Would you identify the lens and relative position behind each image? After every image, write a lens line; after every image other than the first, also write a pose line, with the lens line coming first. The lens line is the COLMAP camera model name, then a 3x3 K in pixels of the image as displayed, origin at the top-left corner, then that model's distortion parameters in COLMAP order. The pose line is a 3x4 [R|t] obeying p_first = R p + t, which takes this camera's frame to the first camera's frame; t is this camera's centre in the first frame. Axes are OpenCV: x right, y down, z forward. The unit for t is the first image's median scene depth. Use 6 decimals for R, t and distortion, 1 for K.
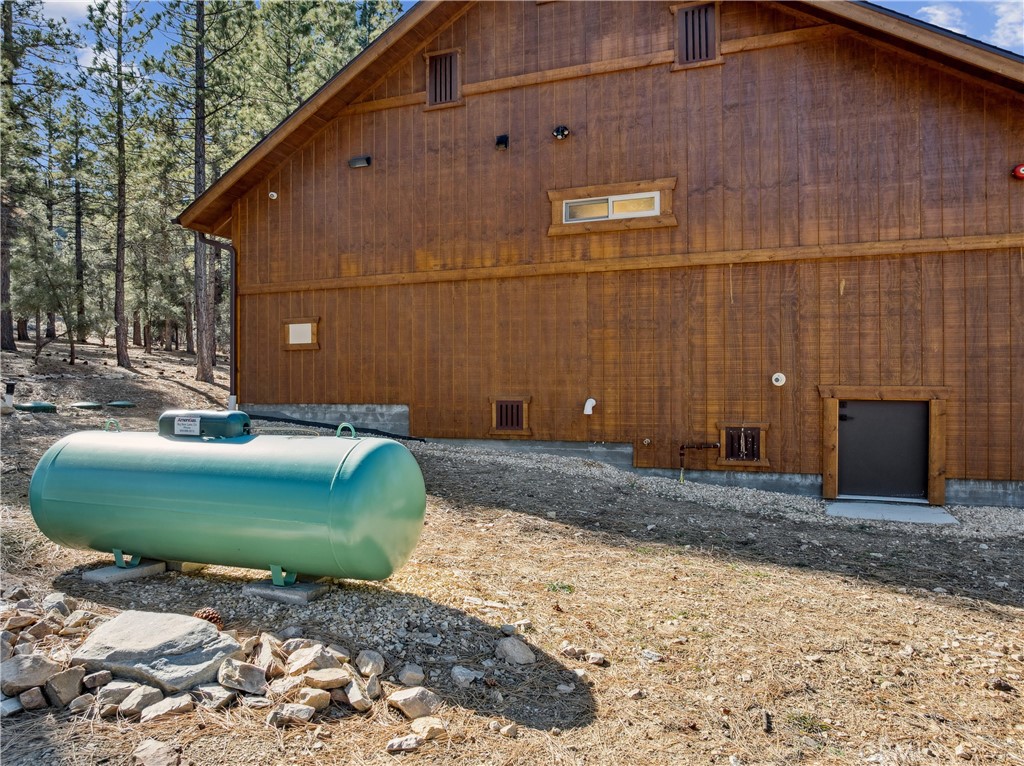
lens RADIAL K [[728.2, 0, 518.6], [0, 728.2, 386.5], [0, 0, 1]] dist [-0.037833, 0.006795]
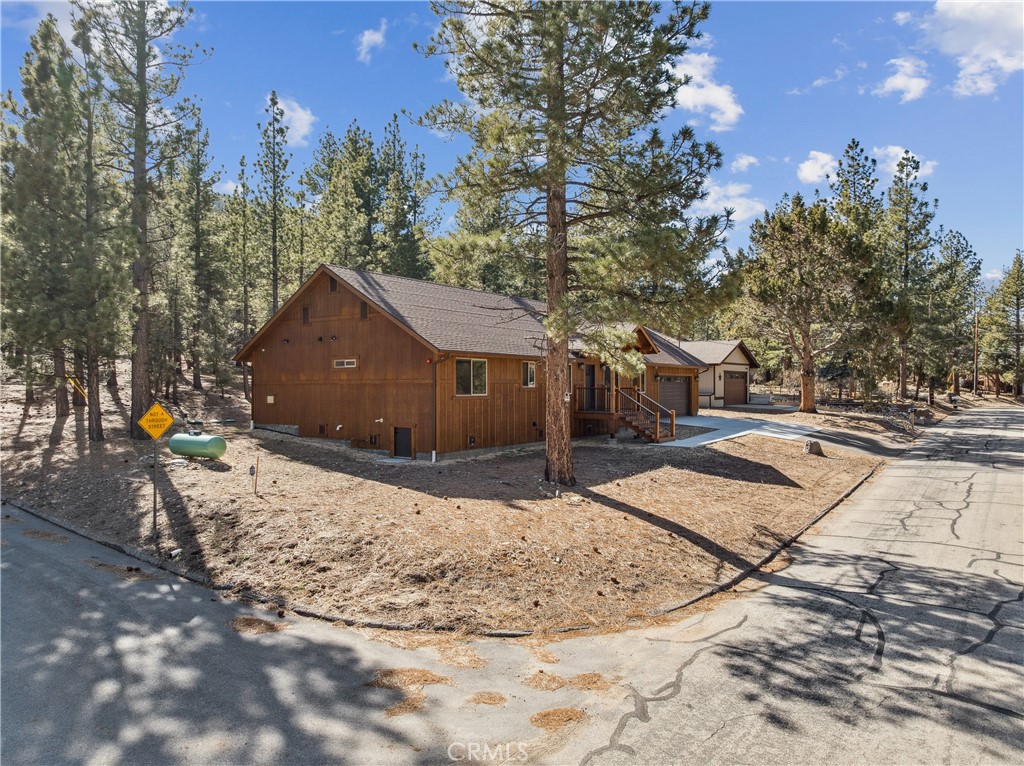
lens RADIAL K [[728.2, 0, 518.6], [0, 728.2, 386.5], [0, 0, 1]] dist [-0.037833, 0.006795]
pose [[0.970879, -0.004651, -0.239525, 1.567778], [0.008351, 0.999861, 0.014434, -0.183866], [0.239424, -0.016013, 0.970783, -1.813571]]
